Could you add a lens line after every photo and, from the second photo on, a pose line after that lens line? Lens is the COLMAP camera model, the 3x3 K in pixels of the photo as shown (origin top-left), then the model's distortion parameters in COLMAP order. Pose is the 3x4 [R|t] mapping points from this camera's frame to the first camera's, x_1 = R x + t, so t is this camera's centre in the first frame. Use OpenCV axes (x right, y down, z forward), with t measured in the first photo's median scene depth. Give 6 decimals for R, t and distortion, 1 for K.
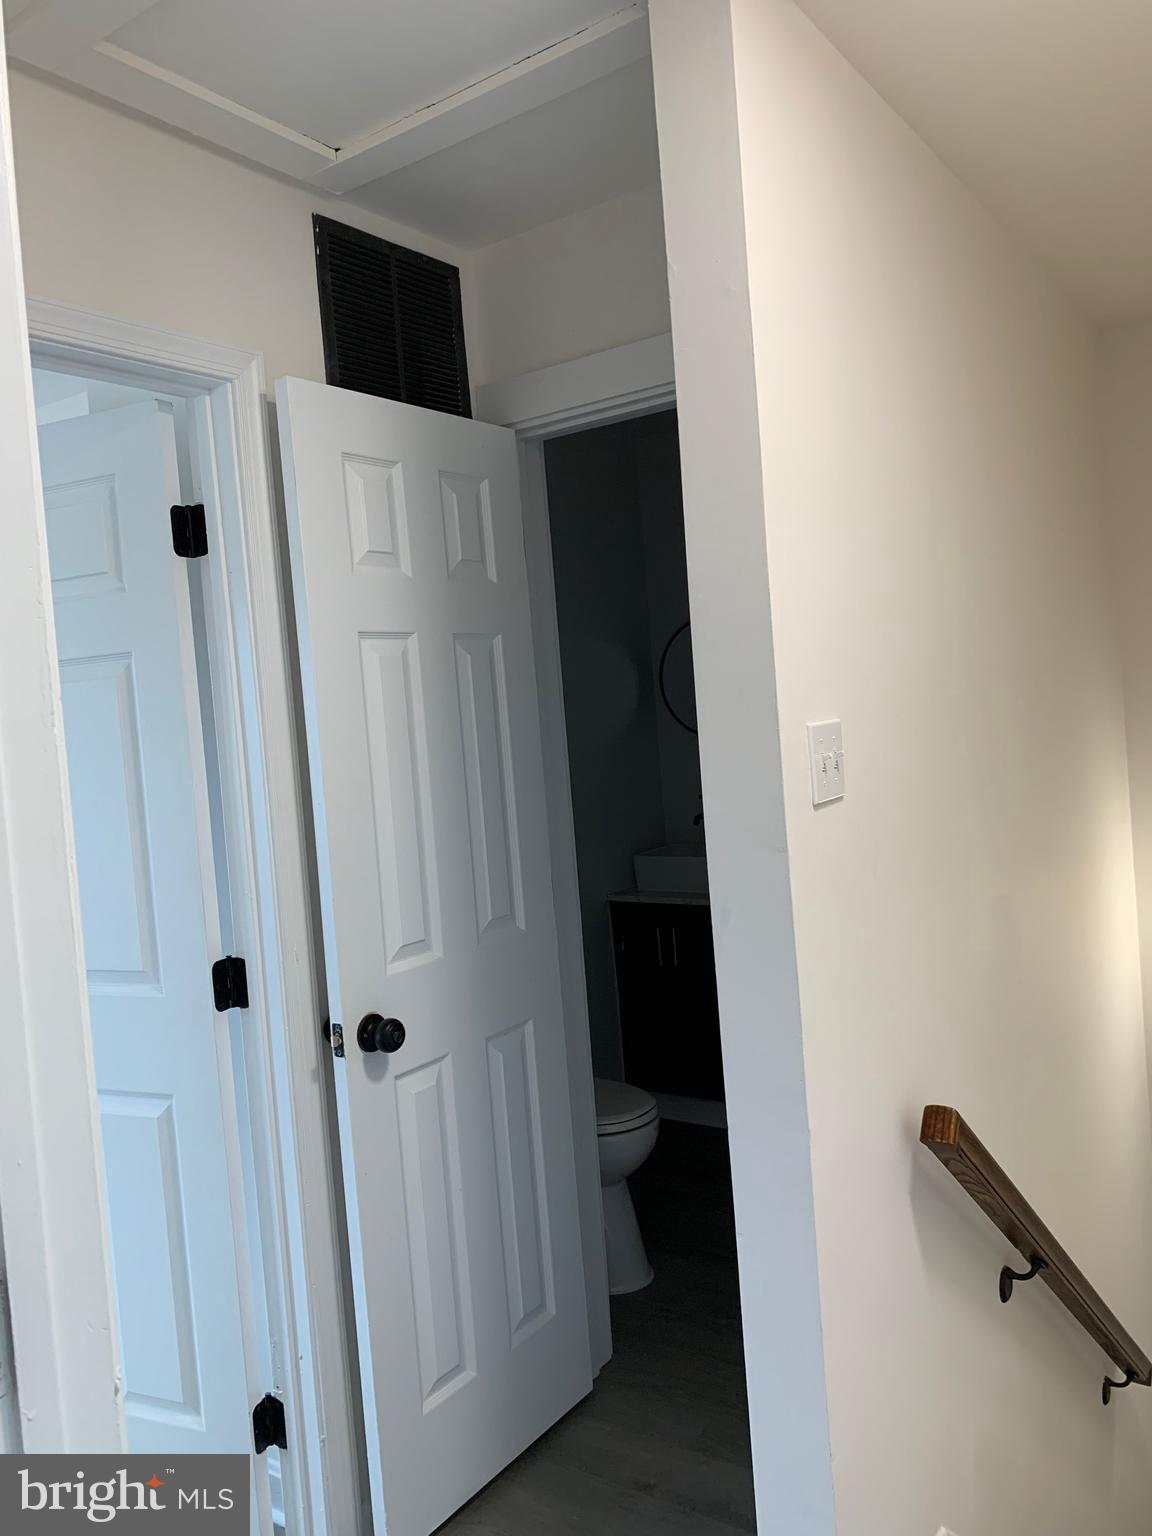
lens RADIAL K [[1198.1, 0, 573.3], [0, 1198.1, 774.7], [0, 0, 1]] dist [0.026403, -0.029984]
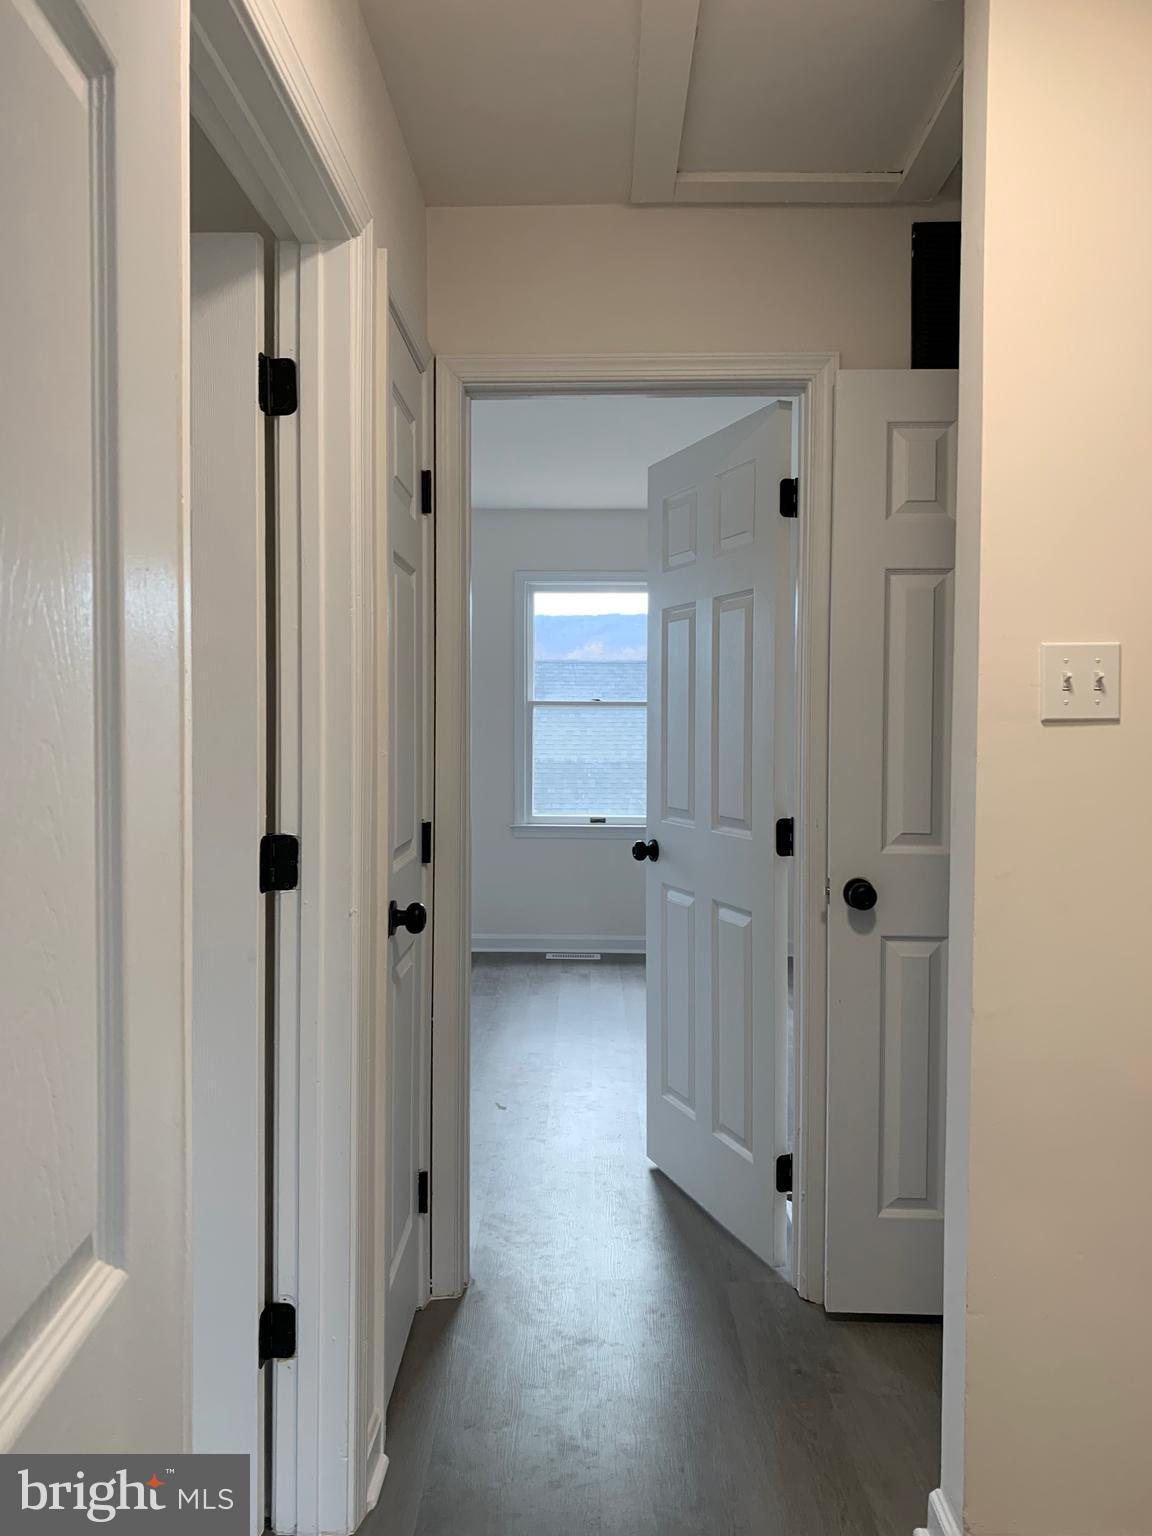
lens RADIAL K [[1198.1, 0, 576.2], [0, 1198.1, 758.6], [0, 0, 1]] dist [0.026403, -0.029984]
pose [[0.566967, 0.102327, -0.817360, 0.640444], [-0.083013, 0.994301, 0.066896, 0.016748], [0.819547, 0.029923, 0.572230, 0.045703]]
